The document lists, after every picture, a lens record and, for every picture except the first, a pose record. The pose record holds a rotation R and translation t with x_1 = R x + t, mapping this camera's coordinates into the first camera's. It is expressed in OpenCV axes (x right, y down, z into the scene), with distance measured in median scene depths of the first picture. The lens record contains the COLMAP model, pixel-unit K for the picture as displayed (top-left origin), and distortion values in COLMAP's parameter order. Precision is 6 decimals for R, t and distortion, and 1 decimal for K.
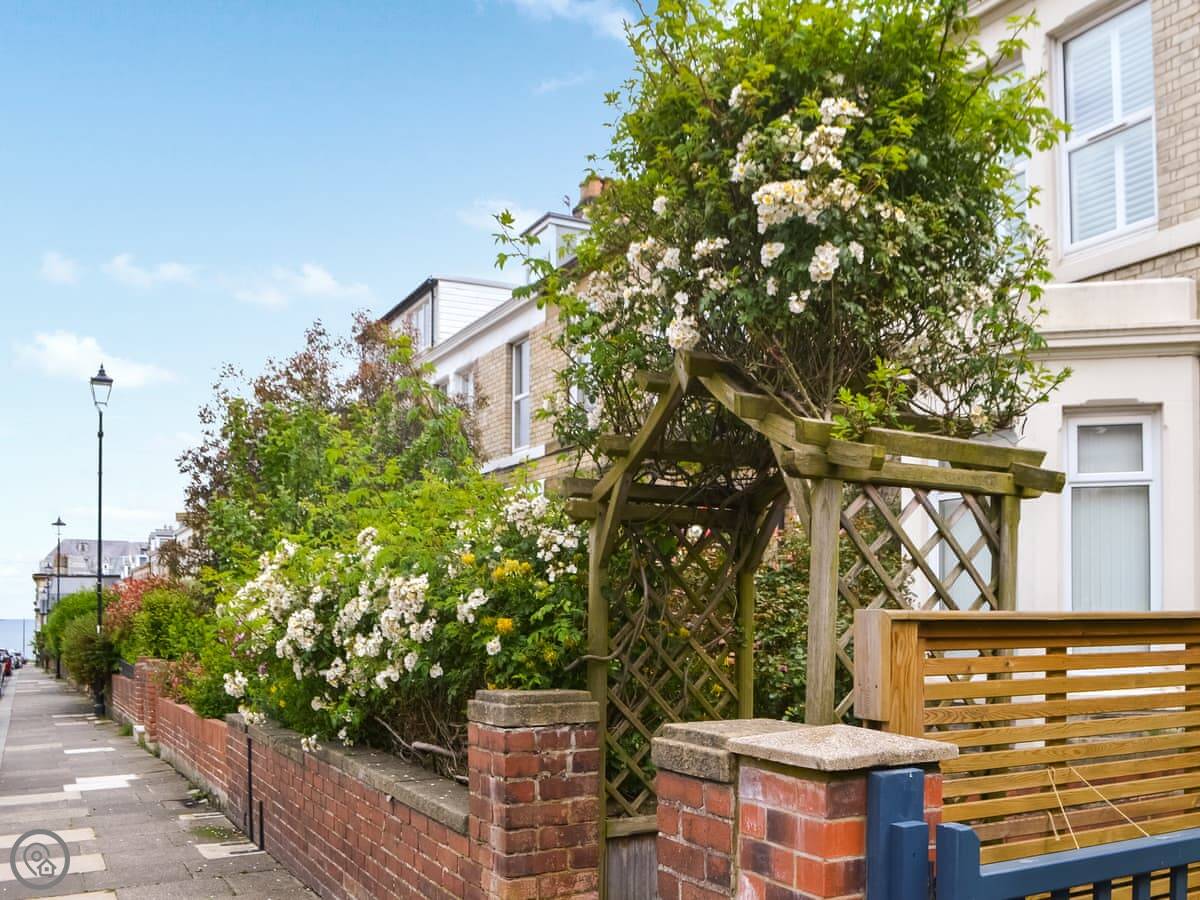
lens RADIAL K [[1122.8, 0, 600.0], [0, 1122.8, 450.0], [0, 0, 1]] dist [-0.084579, -0.009441]
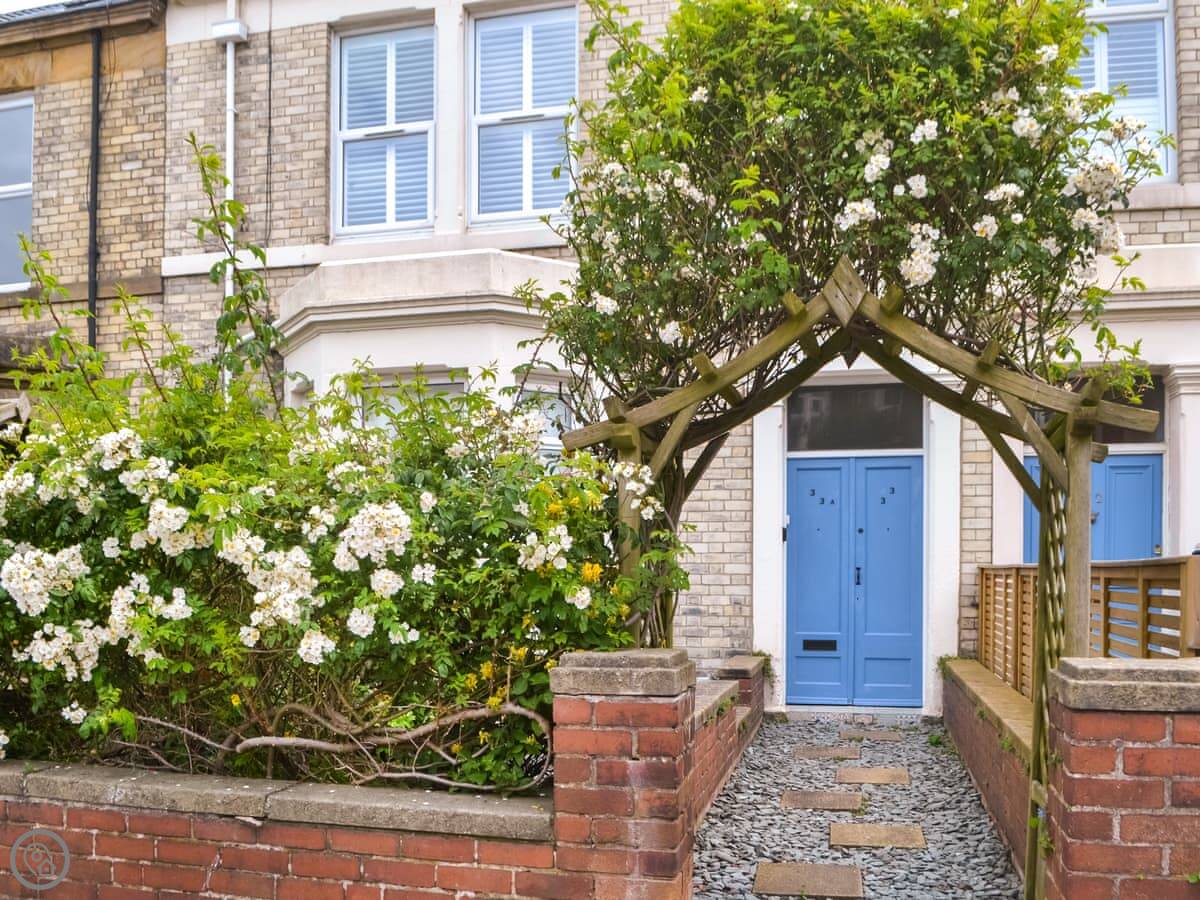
lens RADIAL K [[1122.8, 0, 600.0], [0, 1122.8, 450.0], [0, 0, 1]] dist [-0.084579, -0.009441]
pose [[0.676047, 0.076142, 0.732914, -0.681804], [-0.109790, 0.993953, -0.001989, 0.071182], [-0.728633, -0.079122, 0.680318, 0.461204]]
